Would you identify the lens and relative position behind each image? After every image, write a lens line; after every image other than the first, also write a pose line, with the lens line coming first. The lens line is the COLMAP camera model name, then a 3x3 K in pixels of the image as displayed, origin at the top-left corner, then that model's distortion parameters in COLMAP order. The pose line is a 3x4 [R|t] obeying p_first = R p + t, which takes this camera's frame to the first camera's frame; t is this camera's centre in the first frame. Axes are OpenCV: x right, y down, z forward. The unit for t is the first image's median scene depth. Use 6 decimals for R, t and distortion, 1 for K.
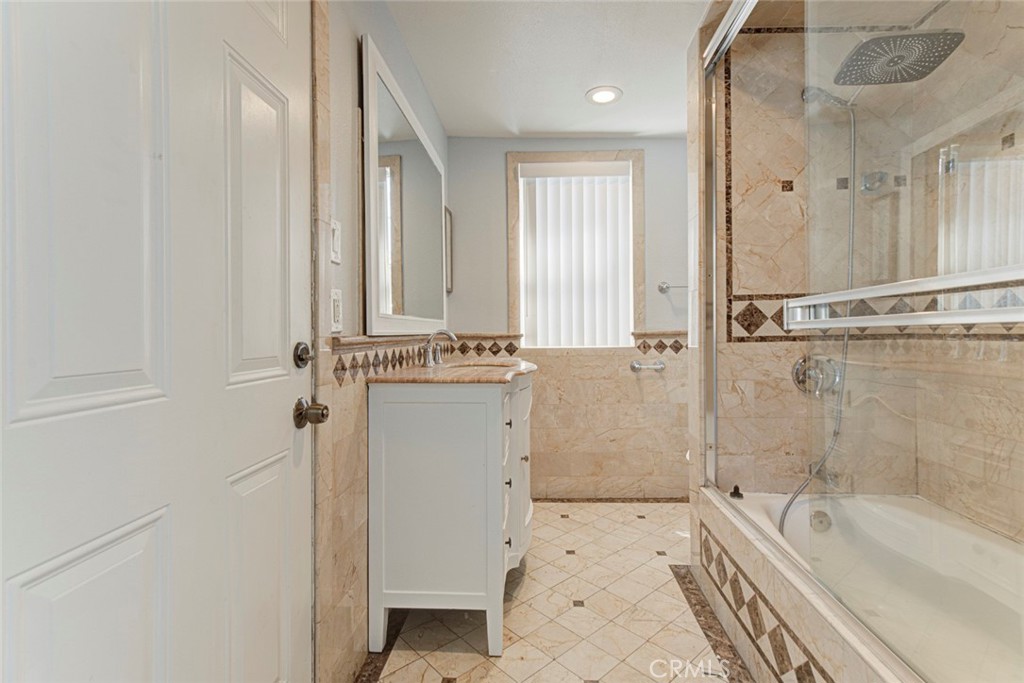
lens RADIAL K [[473.6, 0, 515.7], [0, 473.6, 338.4], [0, 0, 1]] dist [-0.001579, -0.000004]
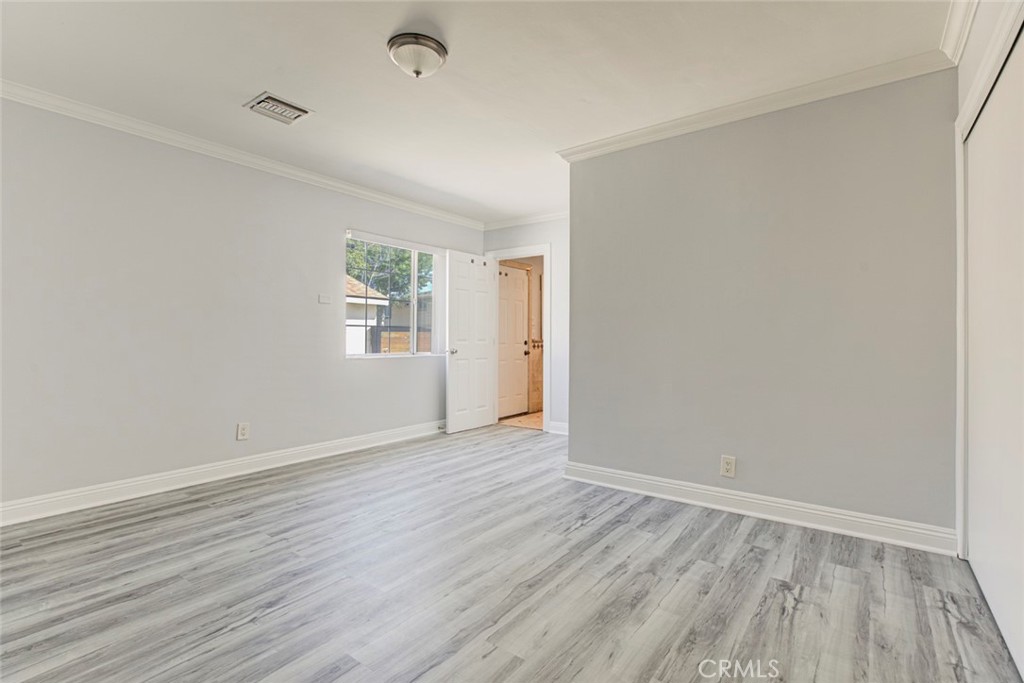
lens RADIAL K [[473.6, 0, 516.3], [0, 473.6, 326.9], [0, 0, 1]] dist [-0.001579, -0.000004]
pose [[0.839993, -0.006794, -0.542554, 1.007222], [-0.008376, 0.999640, -0.025485, -0.004363], [0.542532, 0.025952, 0.839634, -1.528142]]
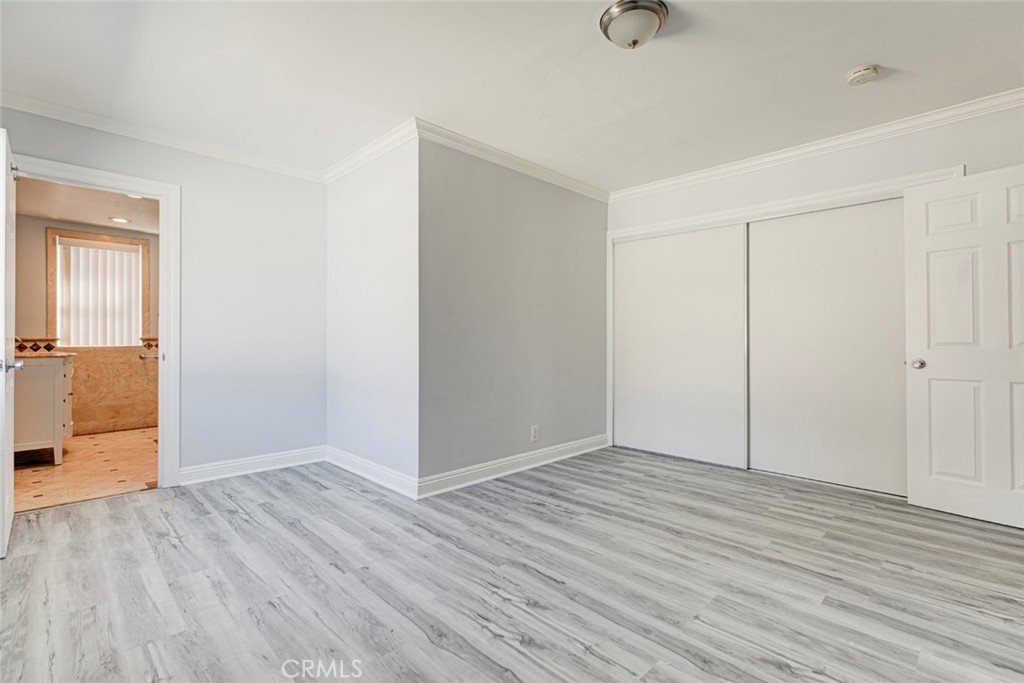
lens RADIAL K [[473.6, 0, 509.3], [0, 473.6, 338.2], [0, 0, 1]] dist [-0.001579, -0.000004]
pose [[0.667474, 0.008537, 0.744584, -0.167303], [-0.003037, 0.999957, -0.008742, 0.000144], [-0.744627, 0.003574, 0.667471, -1.296179]]
